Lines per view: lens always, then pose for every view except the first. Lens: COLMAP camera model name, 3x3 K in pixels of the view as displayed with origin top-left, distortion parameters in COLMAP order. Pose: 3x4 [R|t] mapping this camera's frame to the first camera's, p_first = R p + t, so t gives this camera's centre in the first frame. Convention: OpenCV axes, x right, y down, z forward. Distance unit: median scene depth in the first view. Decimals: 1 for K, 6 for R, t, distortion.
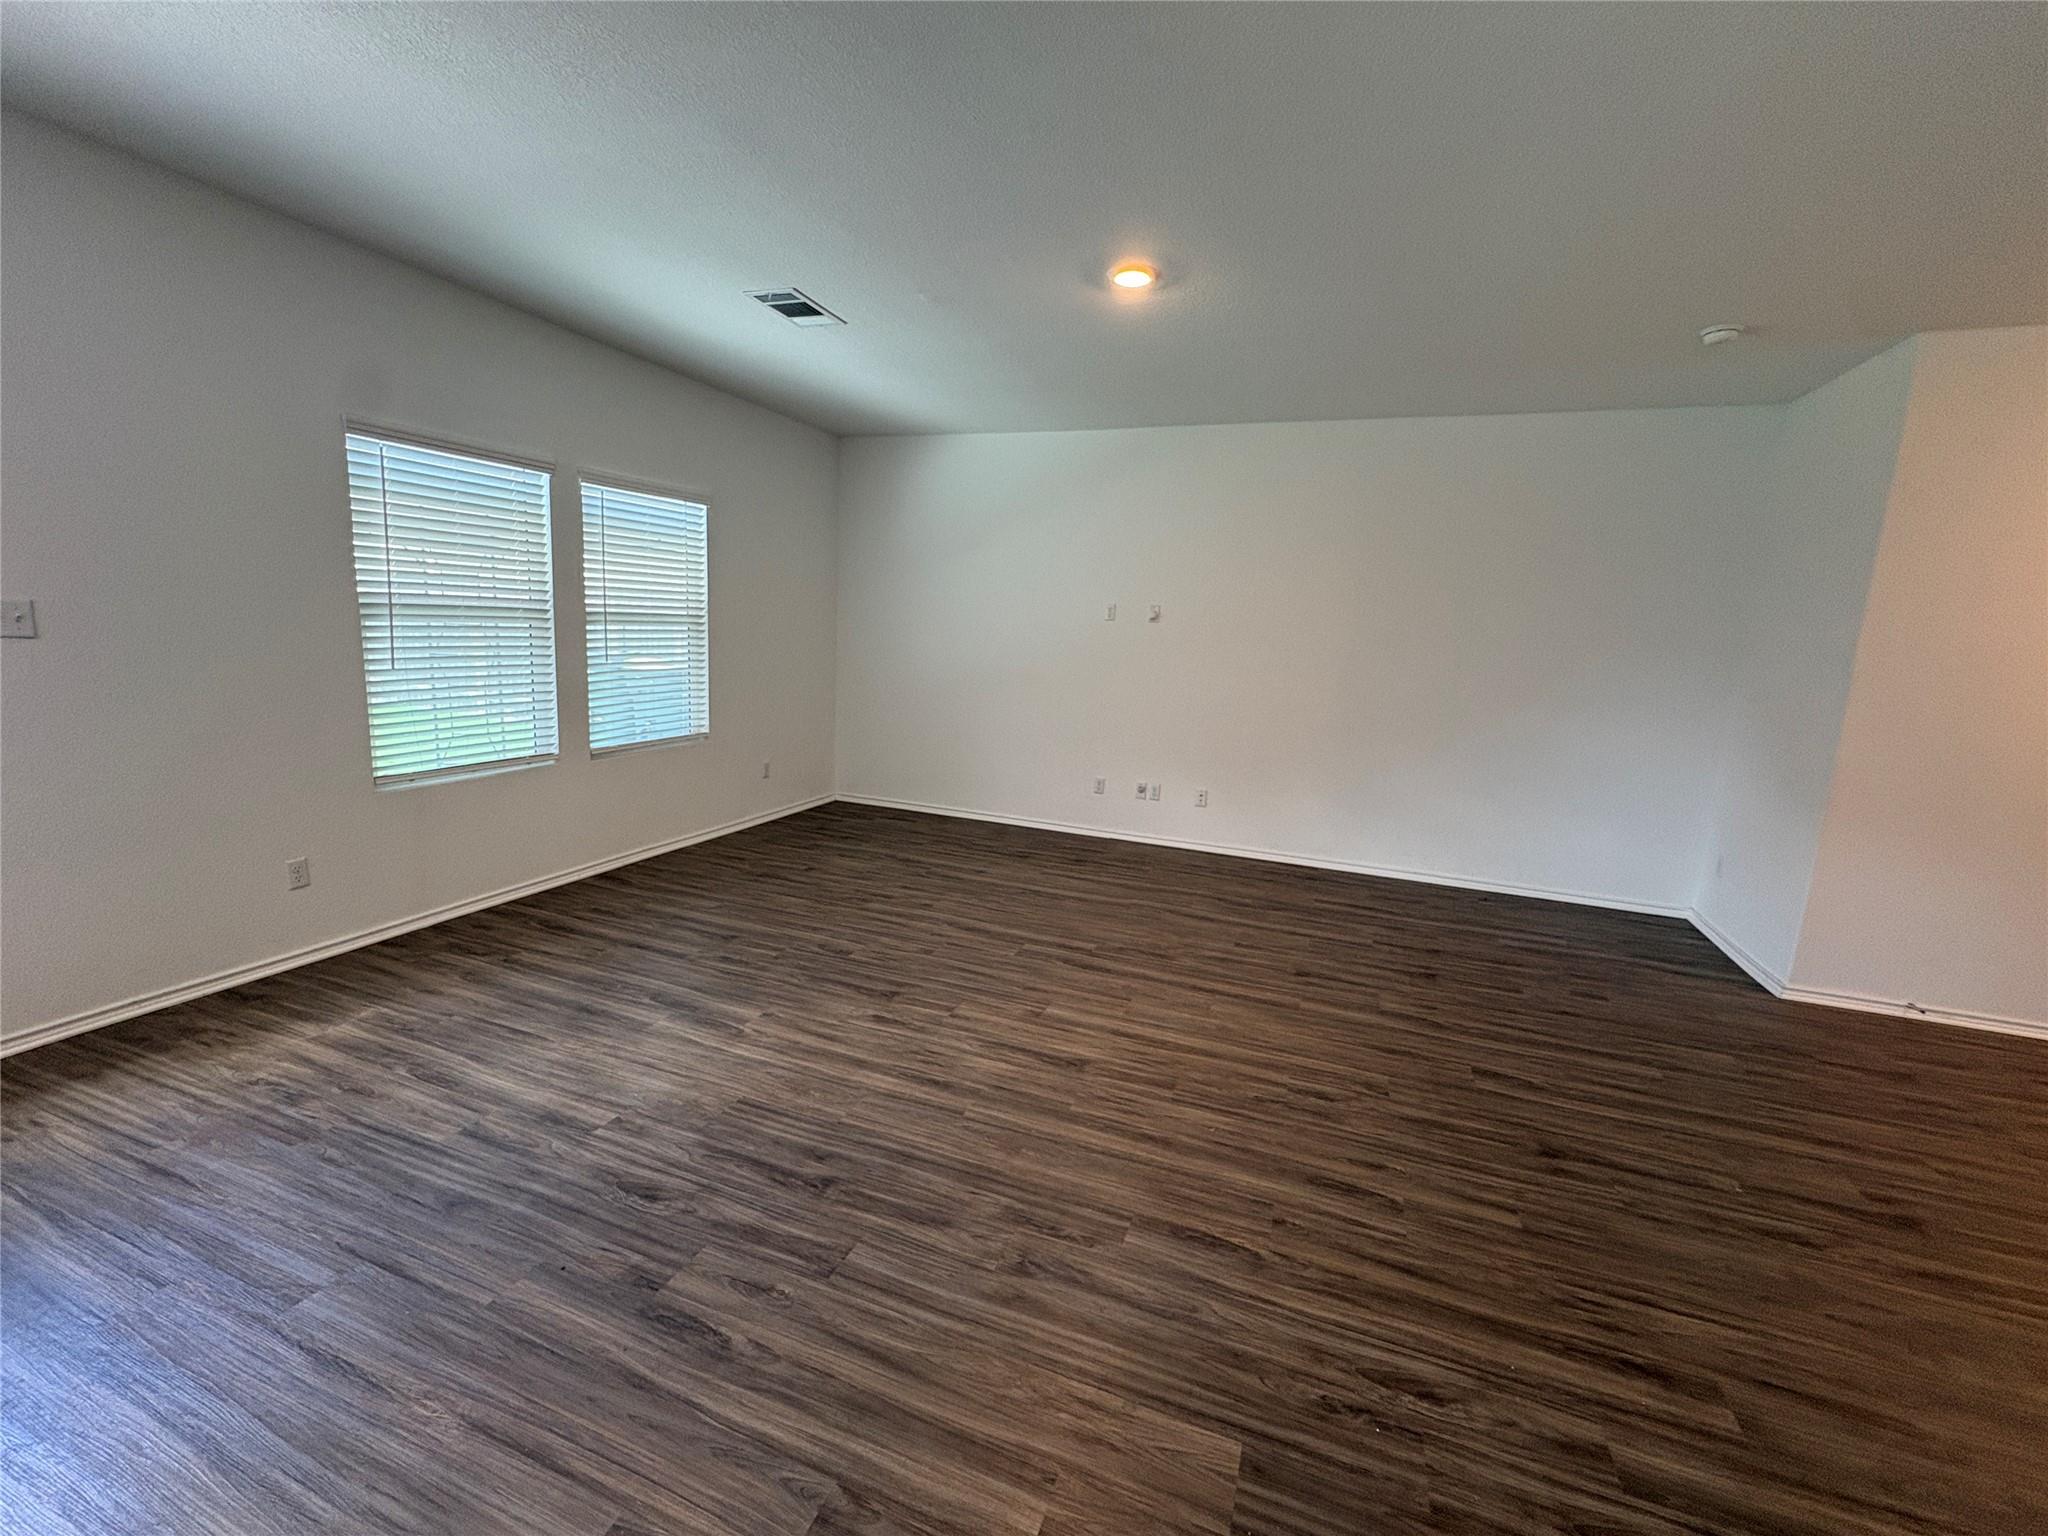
lens RADIAL K [[840.8, 0, 1024.3], [0, 840.8, 767.7], [0, 0, 1]] dist [0.000968, 0.000003]
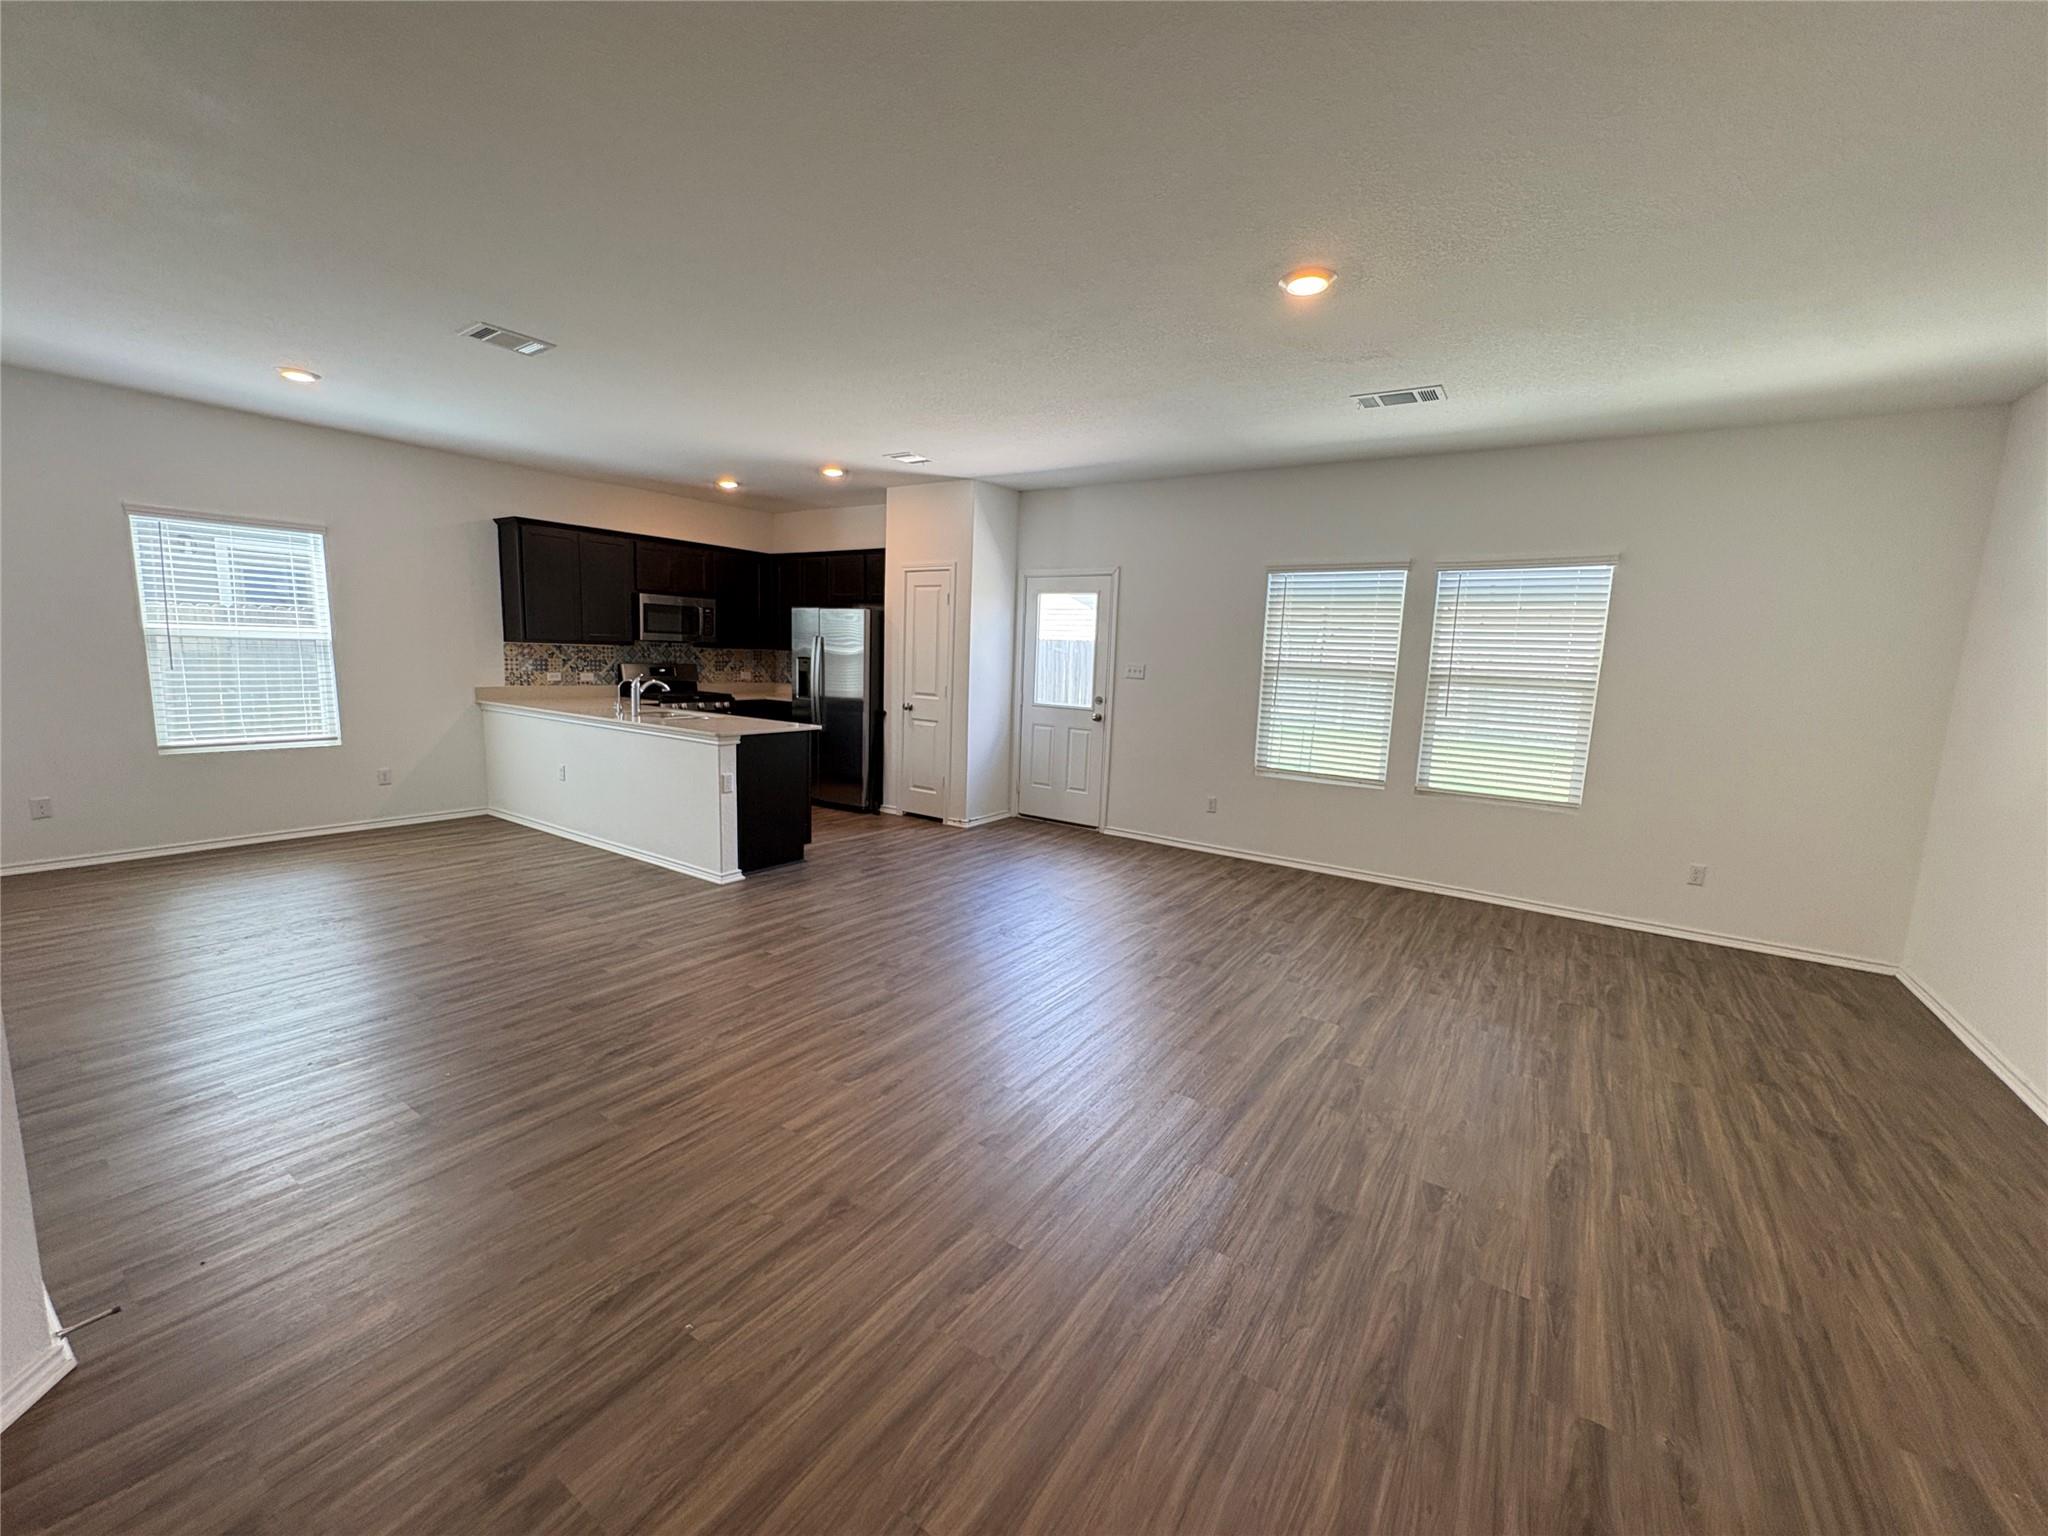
lens RADIAL K [[815.6, 0, 1023.4], [0, 815.6, 764.1], [0, 0, 1]] dist [0.000561, 0.000015]
pose [[-0.223938, 0.077336, -0.971530, 0.967477], [-0.216535, 0.967984, 0.126965, -0.100489], [0.950244, 0.238803, -0.200022, 0.870685]]
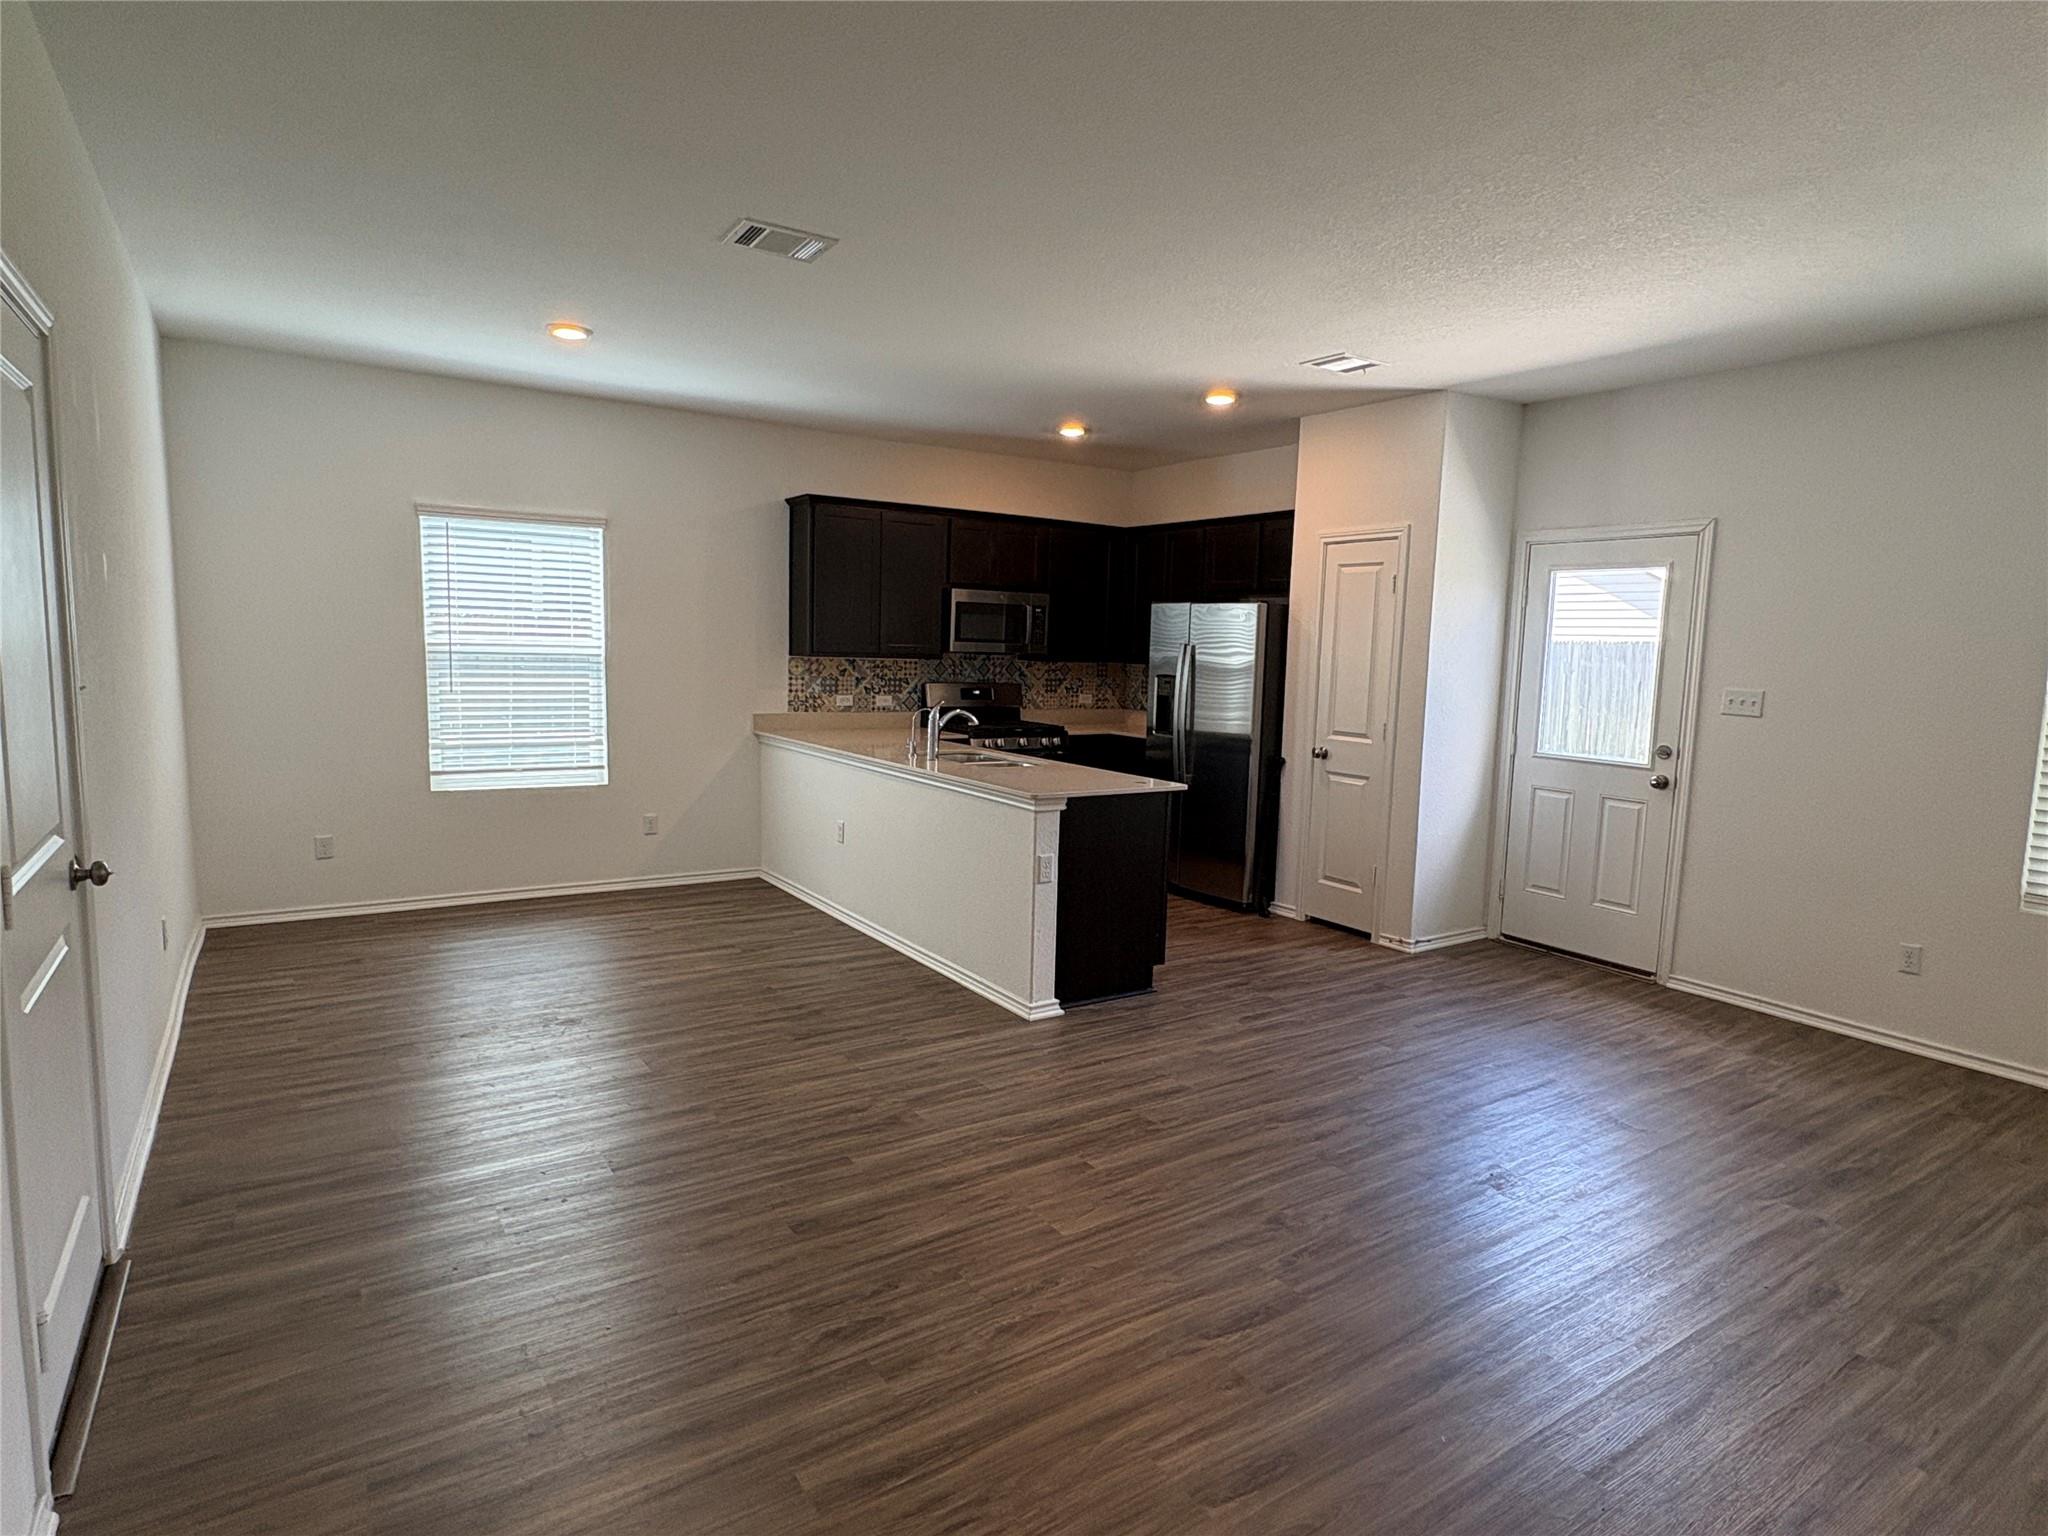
lens RADIAL K [[1111.9, 0, 1026.6], [0, 1111.9, 762.1], [0, 0, 1]] dist [-0.000639, 0.000541]
pose [[-0.573831, 0.022229, -0.818672, 0.774741], [-0.199013, 0.965883, 0.165720, -0.104694], [0.794425, 0.258022, -0.549830, 0.766268]]
